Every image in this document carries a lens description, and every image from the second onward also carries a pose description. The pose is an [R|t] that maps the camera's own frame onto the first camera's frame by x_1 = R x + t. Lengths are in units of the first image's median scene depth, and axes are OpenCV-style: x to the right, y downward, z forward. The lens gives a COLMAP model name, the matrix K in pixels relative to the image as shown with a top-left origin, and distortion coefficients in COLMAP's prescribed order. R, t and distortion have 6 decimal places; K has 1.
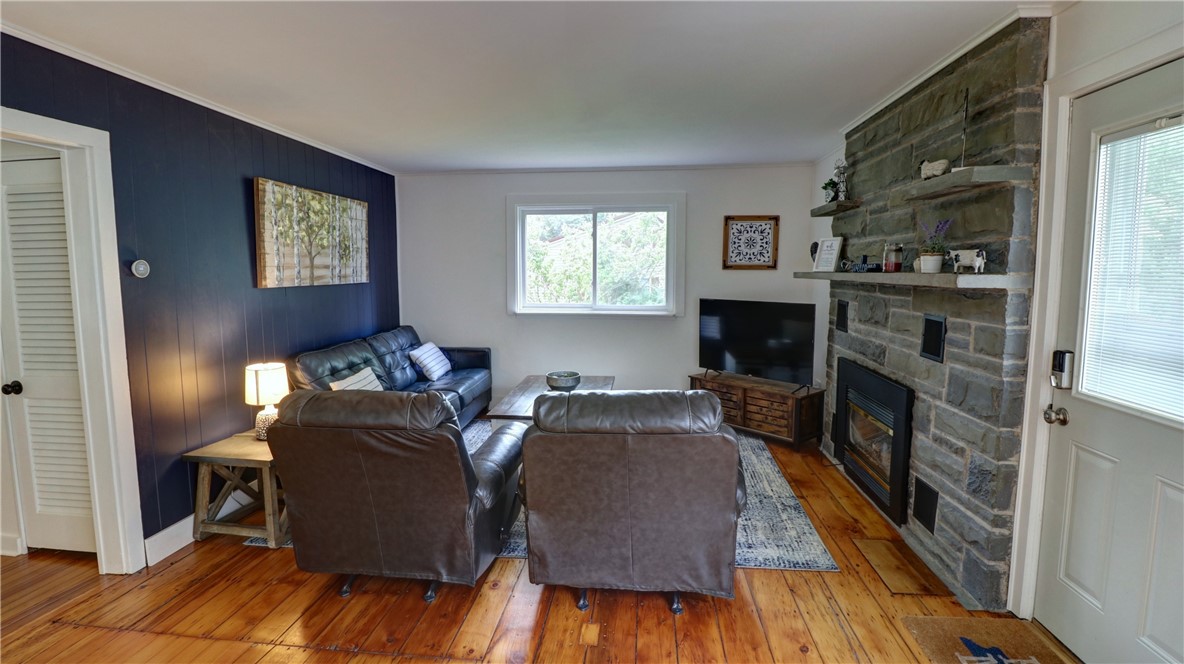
lens RADIAL K [[558.2, 0, 571.2], [0, 558.2, 327.8], [0, 0, 1]] dist [-0.000106, -0.015241]
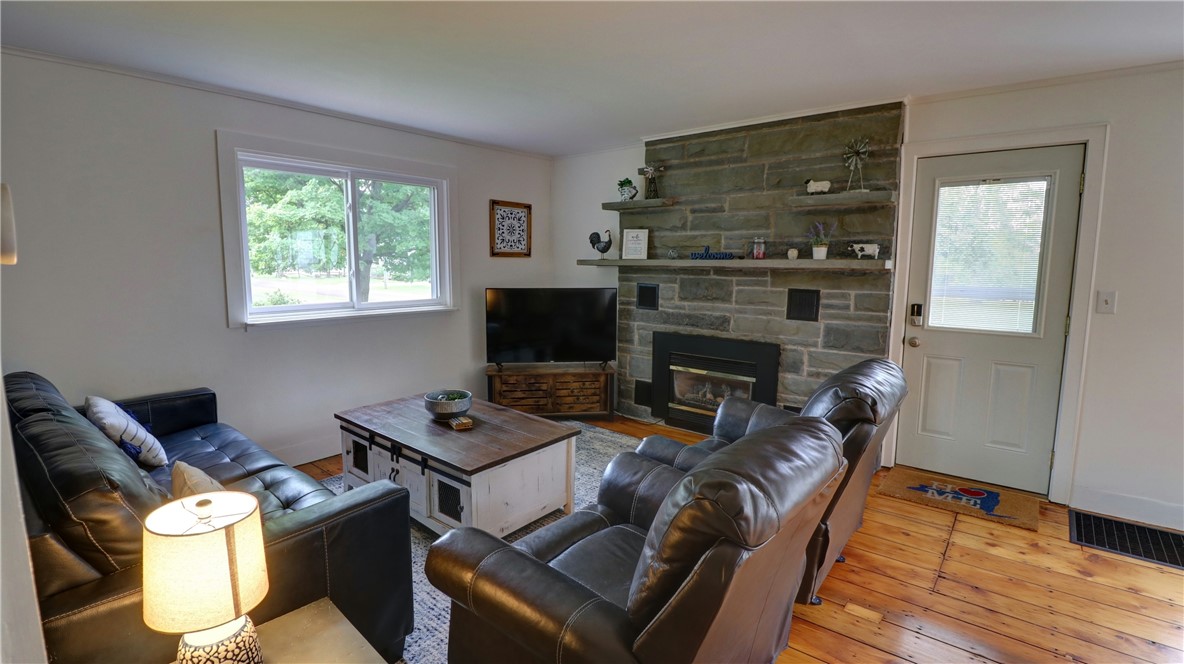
lens RADIAL K [[558.2, 0, 571.2], [0, 558.2, 327.8], [0, 0, 1]] dist [-0.000106, -0.015241]
pose [[0.535755, -0.099749, 0.838461, -0.583302], [0.084142, 0.994362, 0.064531, -0.044195], [-0.840171, 0.035976, 0.541127, 0.485007]]
